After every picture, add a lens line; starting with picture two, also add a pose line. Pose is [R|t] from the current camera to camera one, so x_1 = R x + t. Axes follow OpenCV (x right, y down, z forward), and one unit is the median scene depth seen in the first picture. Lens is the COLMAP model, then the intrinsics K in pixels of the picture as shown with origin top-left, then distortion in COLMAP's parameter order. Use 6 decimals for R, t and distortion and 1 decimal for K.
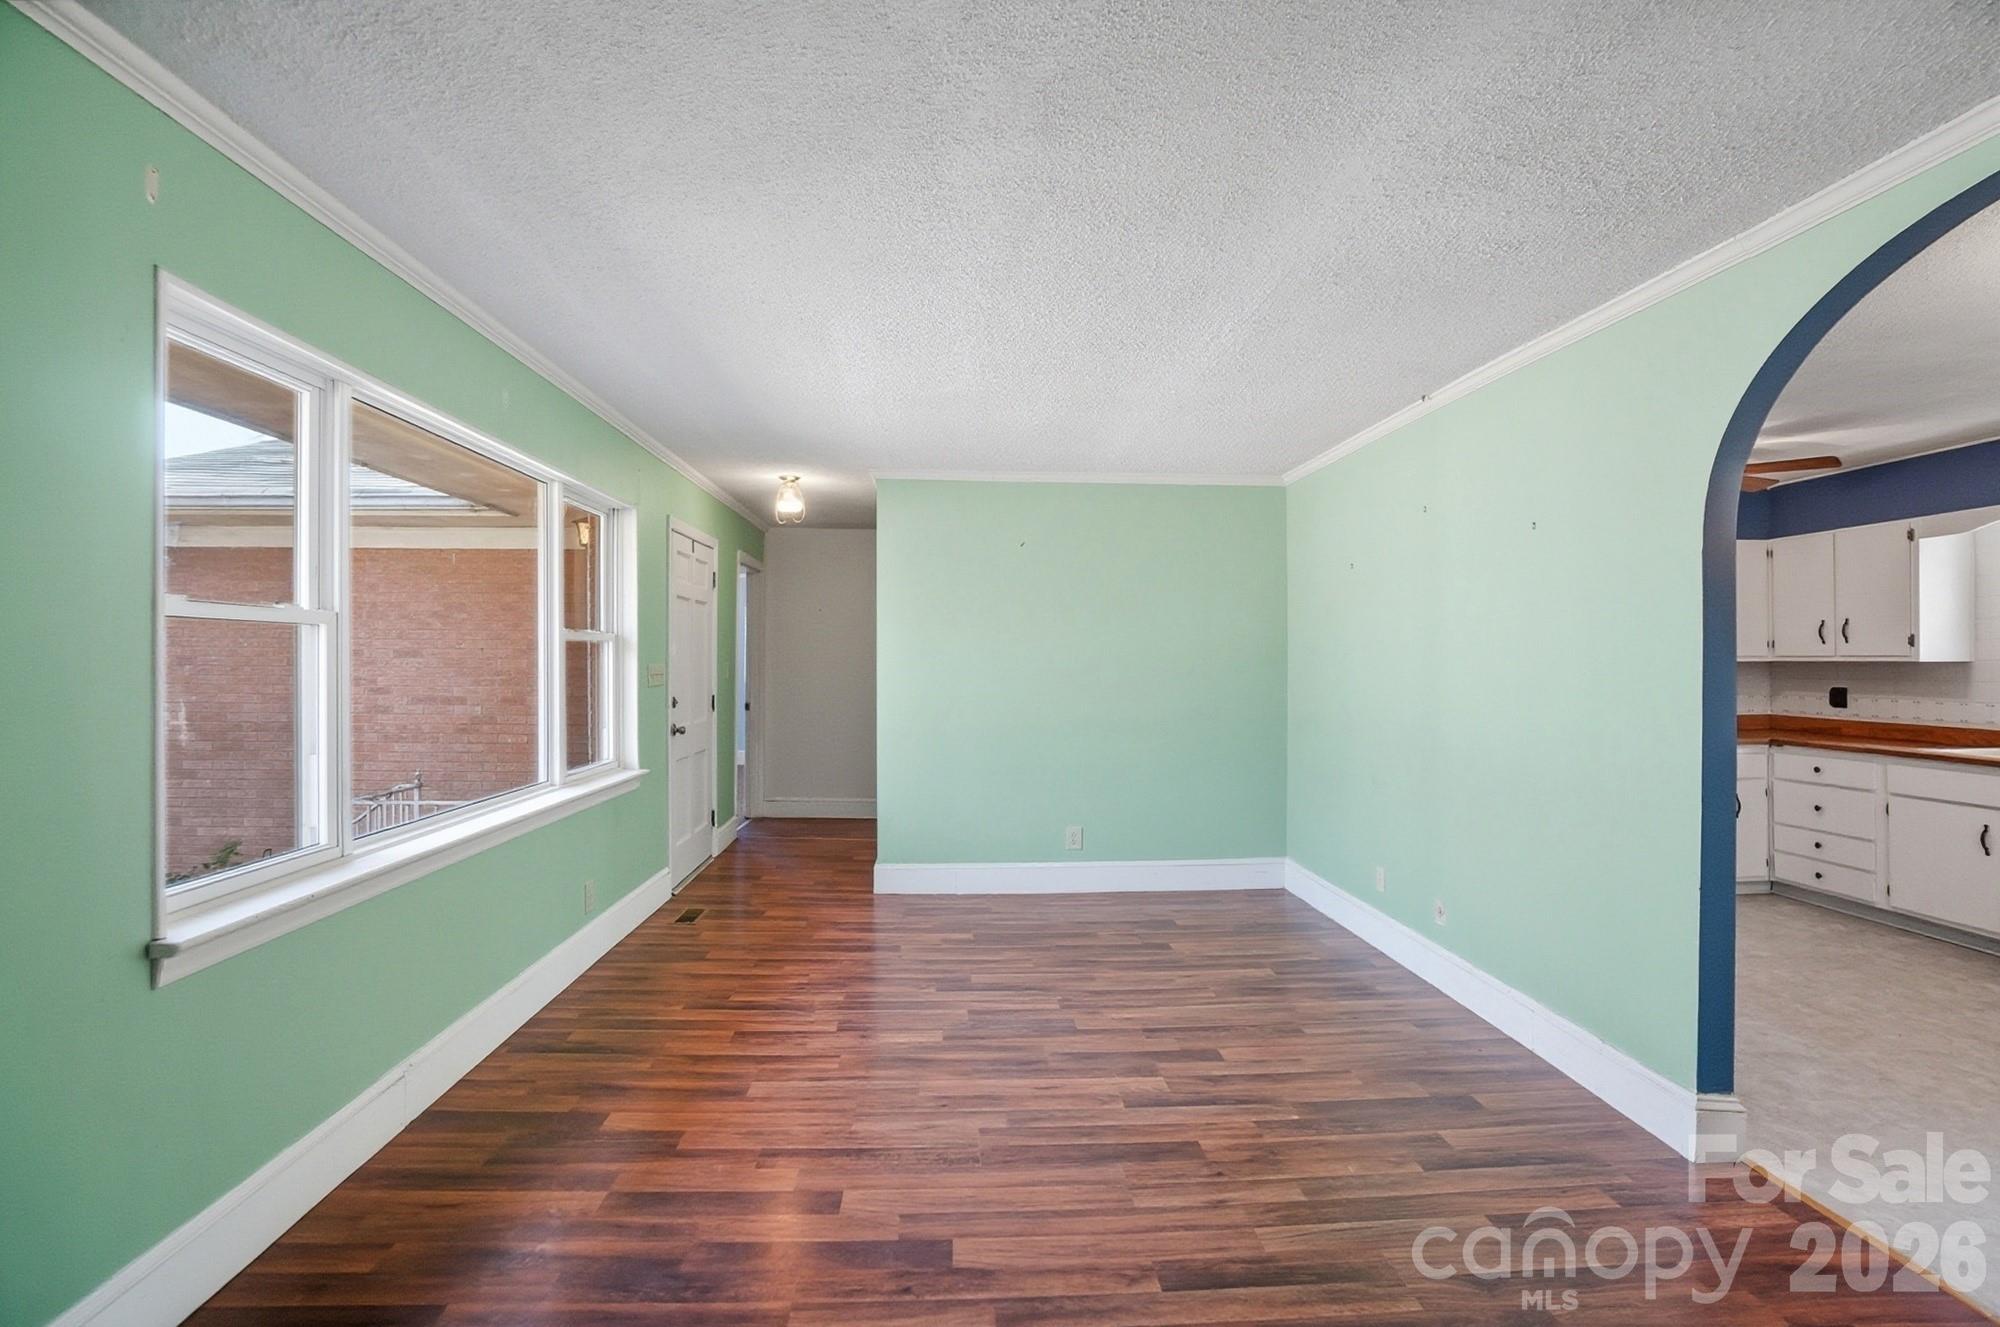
lens RADIAL K [[894.8, 0, 989.4], [0, 894.8, 652.5], [0, 0, 1]] dist [-0.060206, 0.019443]
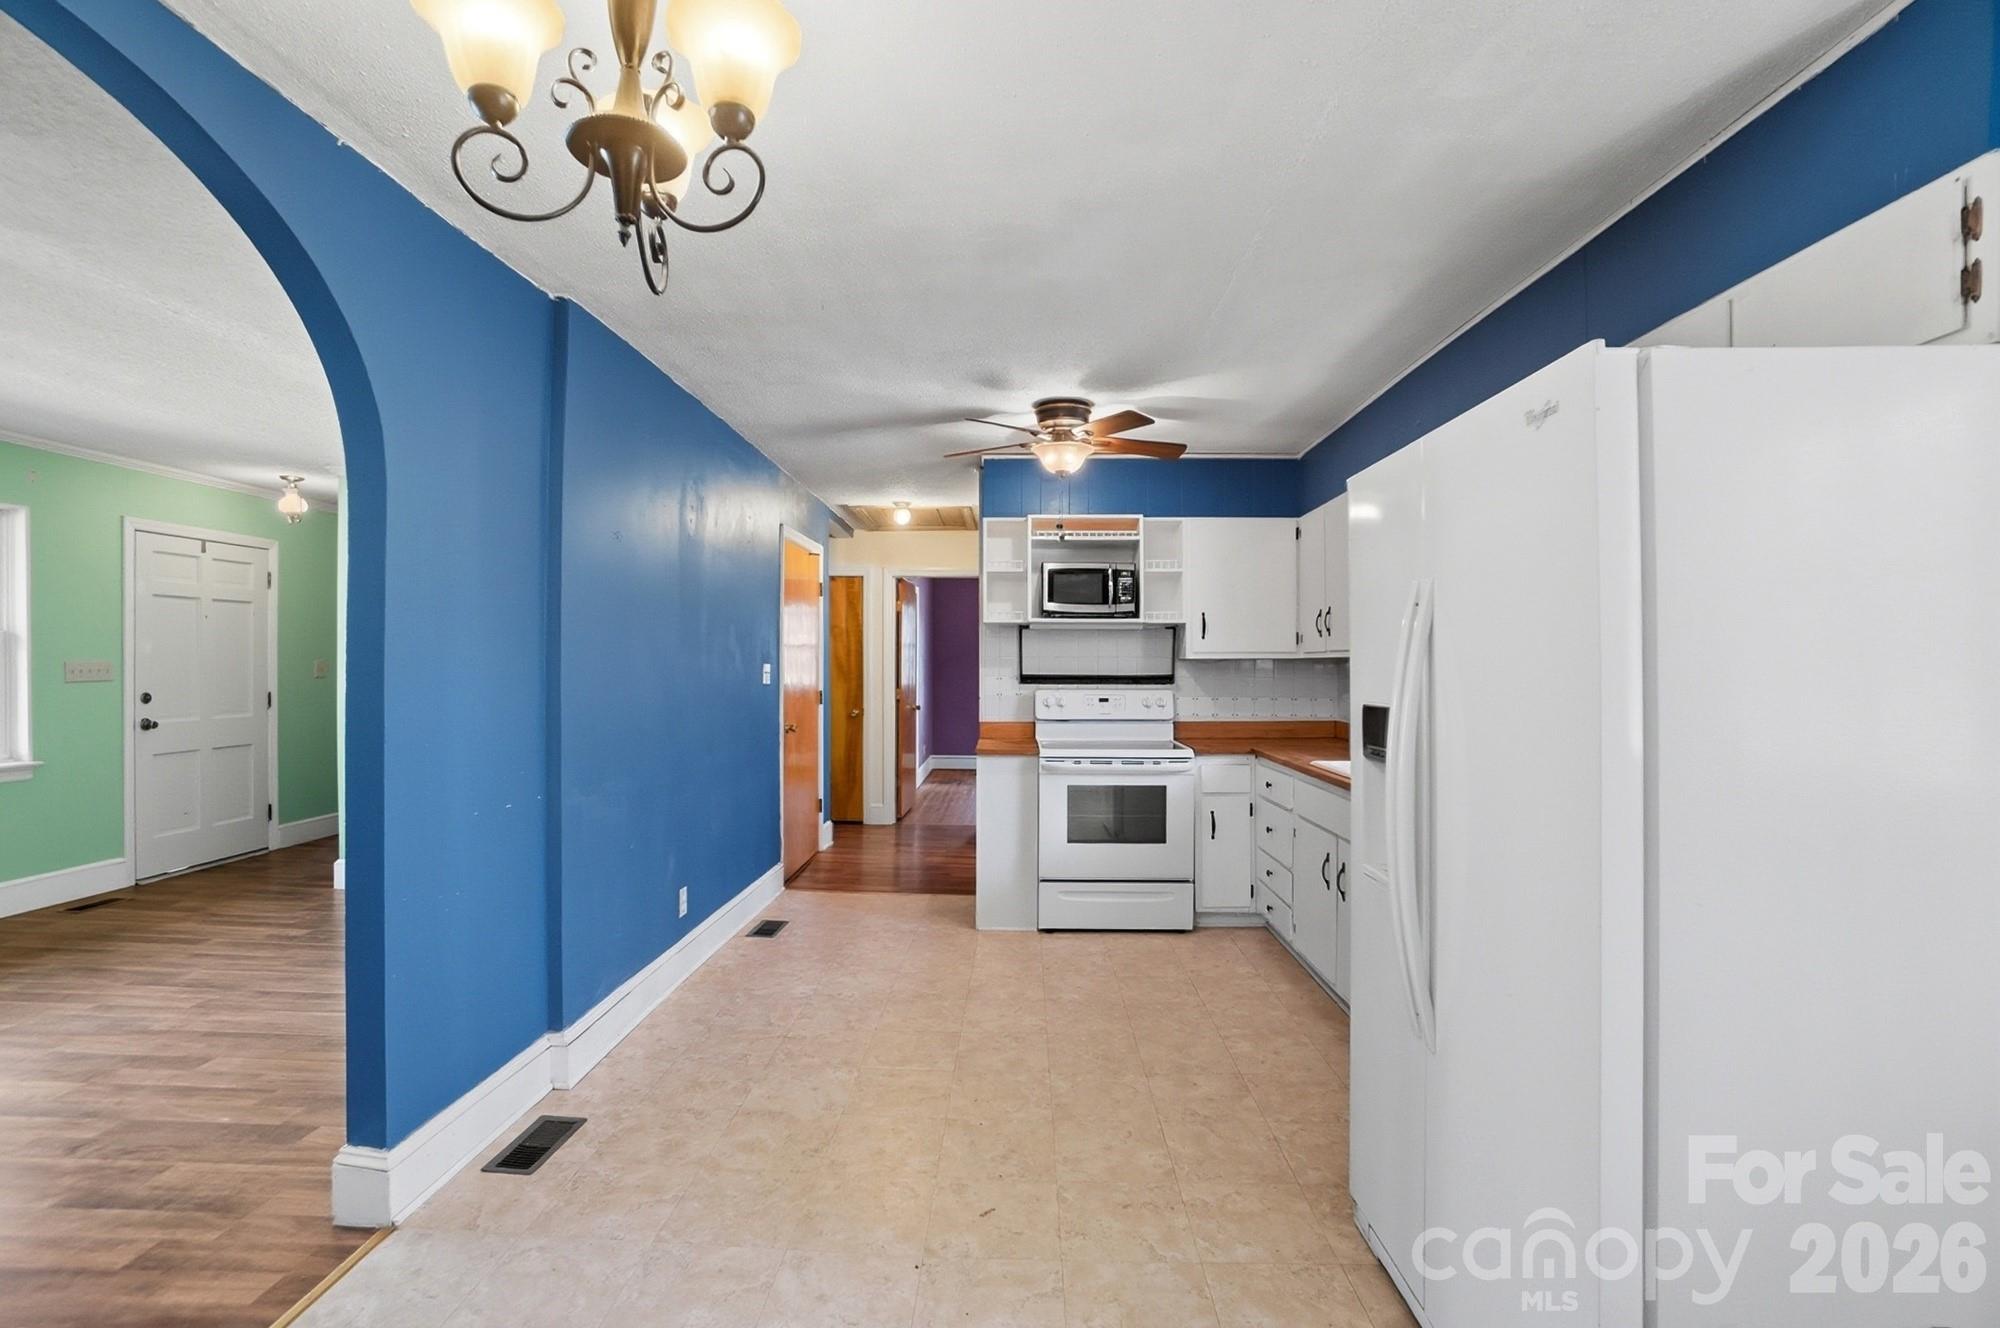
lens RADIAL K [[894.8, 0, 990.6], [0, 894.8, 662.3], [0, 0, 1]] dist [-0.060206, 0.019443]
pose [[0.996187, 0.000558, -0.087247, 0.908080], [-0.000167, 0.999990, 0.004489, 0.012963], [0.087248, -0.004457, 0.996177, 0.114721]]
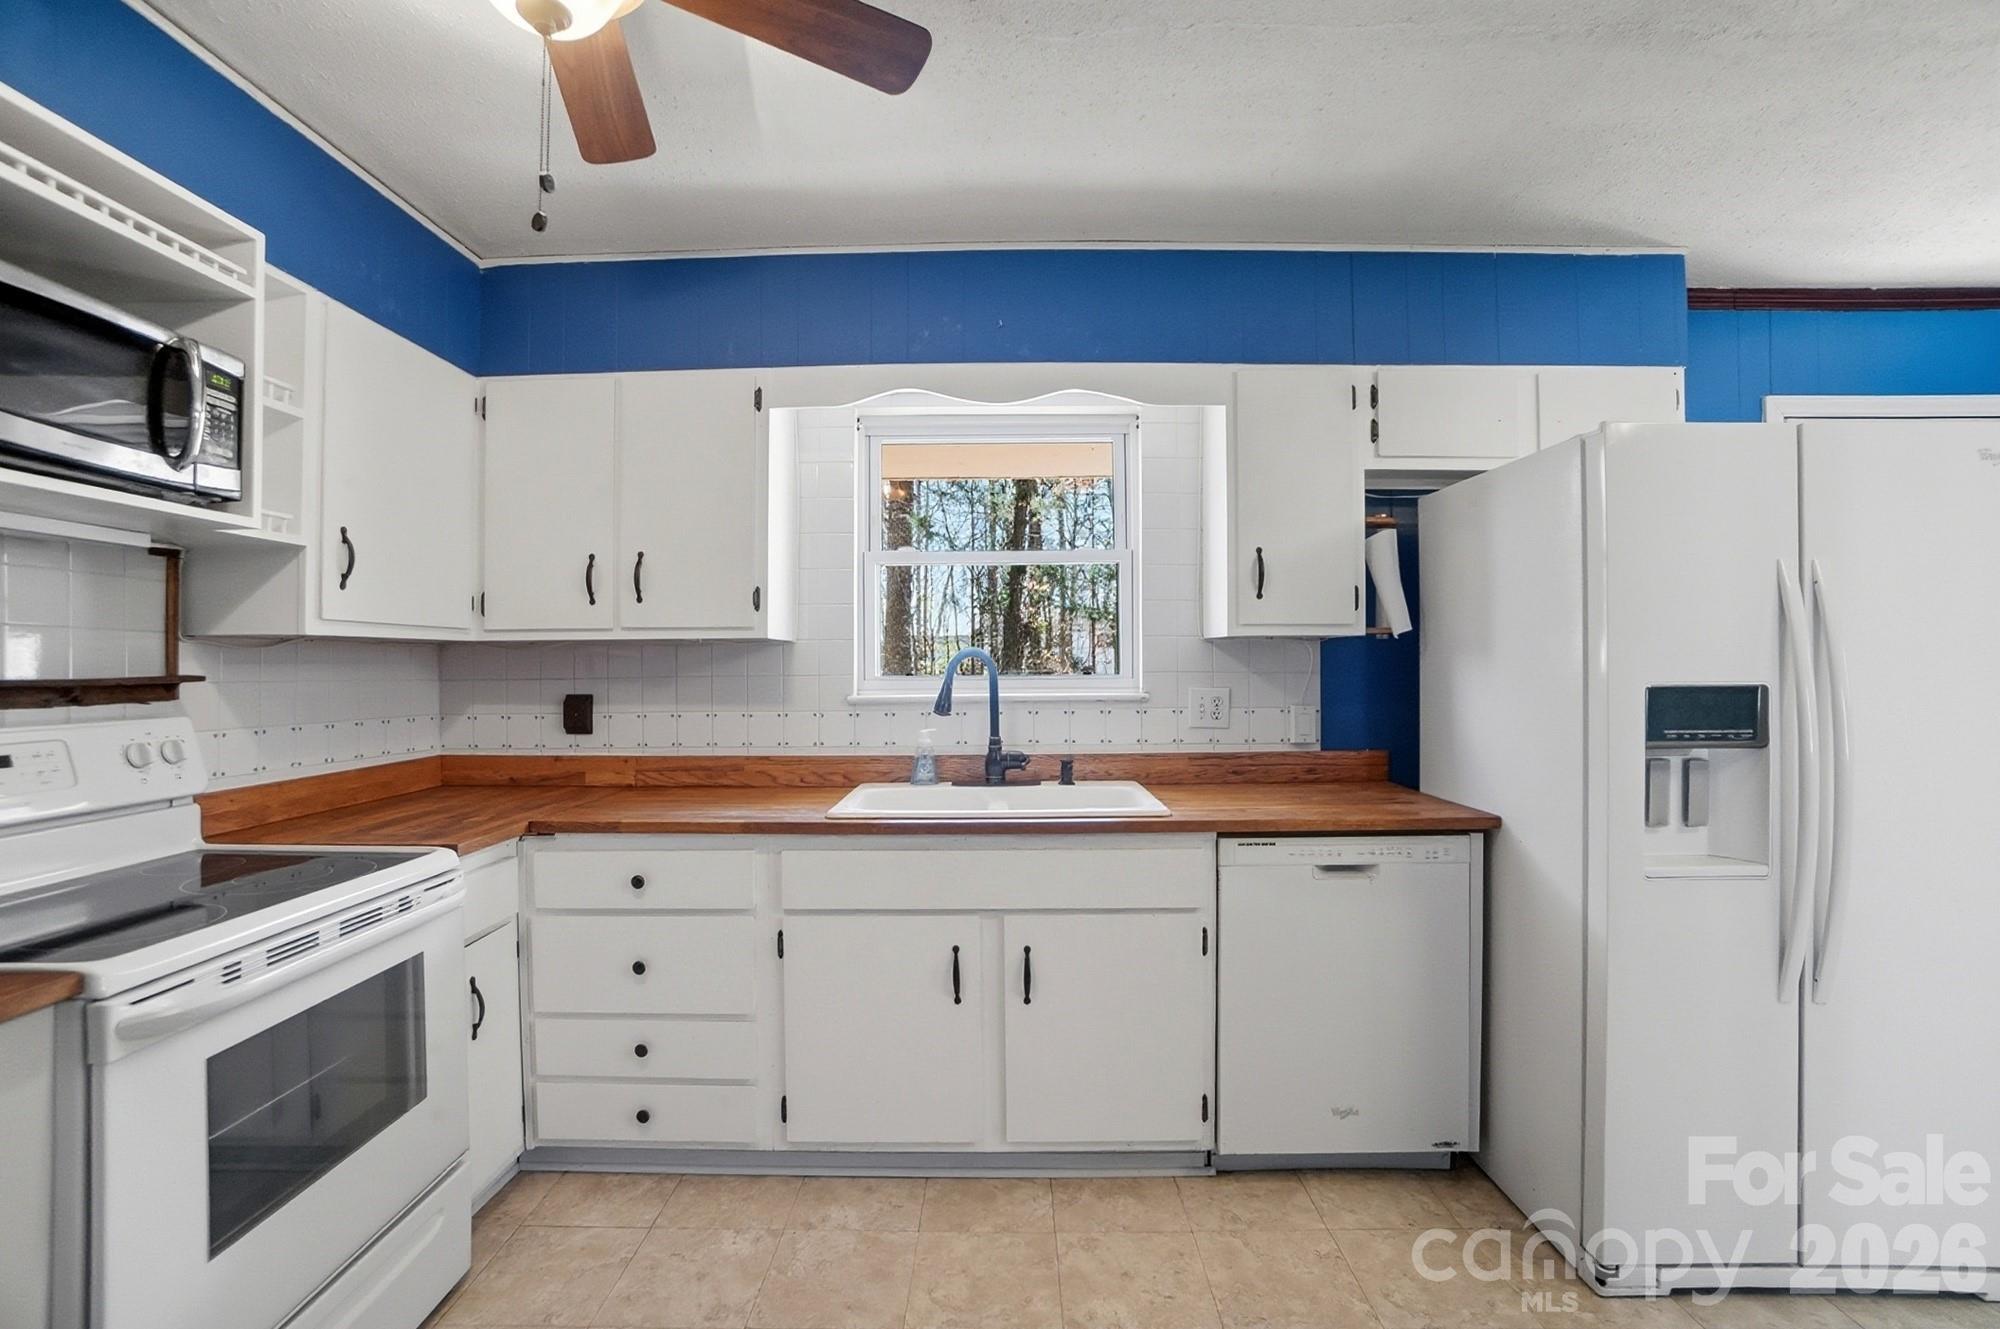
lens RADIAL K [[894.8, 0, 991.9], [0, 894.8, 655.8], [0, 0, 1]] dist [-0.060206, 0.019443]
pose [[0.068353, 0.009872, 0.997612, 0.617760], [-0.002509, 0.999950, -0.009723, 0.029073], [-0.997658, -0.001839, 0.068375, 0.933477]]
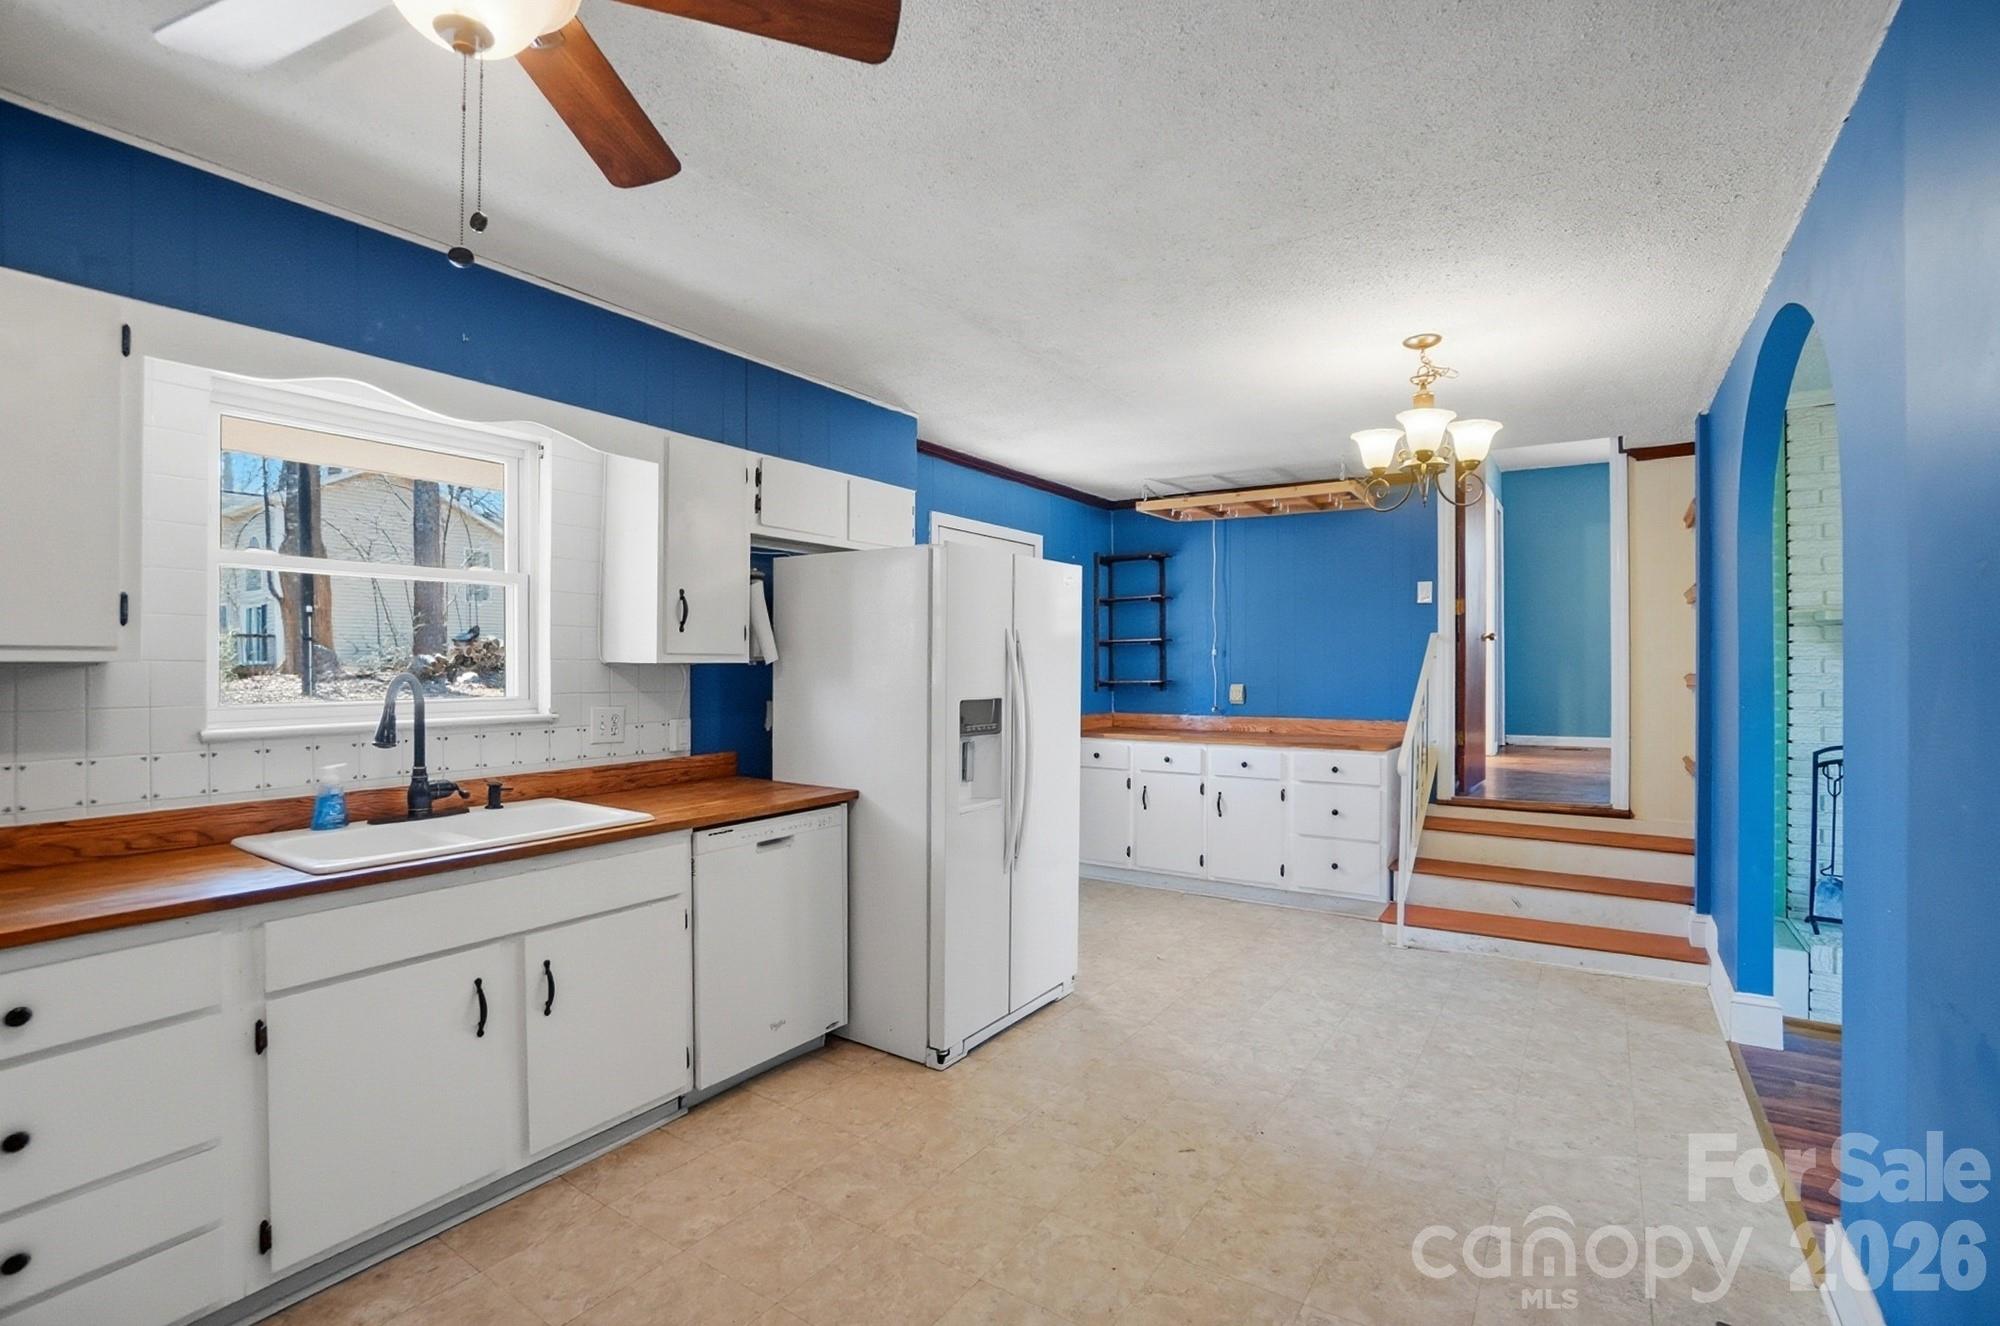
lens RADIAL K [[894.8, 0, 998.2], [0, 894.8, 668.1], [0, 0, 1]] dist [-0.060206, 0.019443]
pose [[-0.796956, -0.003356, 0.604029, 0.592823], [-0.005716, 0.999982, -0.001986, 0.012978], [-0.604011, -0.005035, -0.796960, 1.221738]]
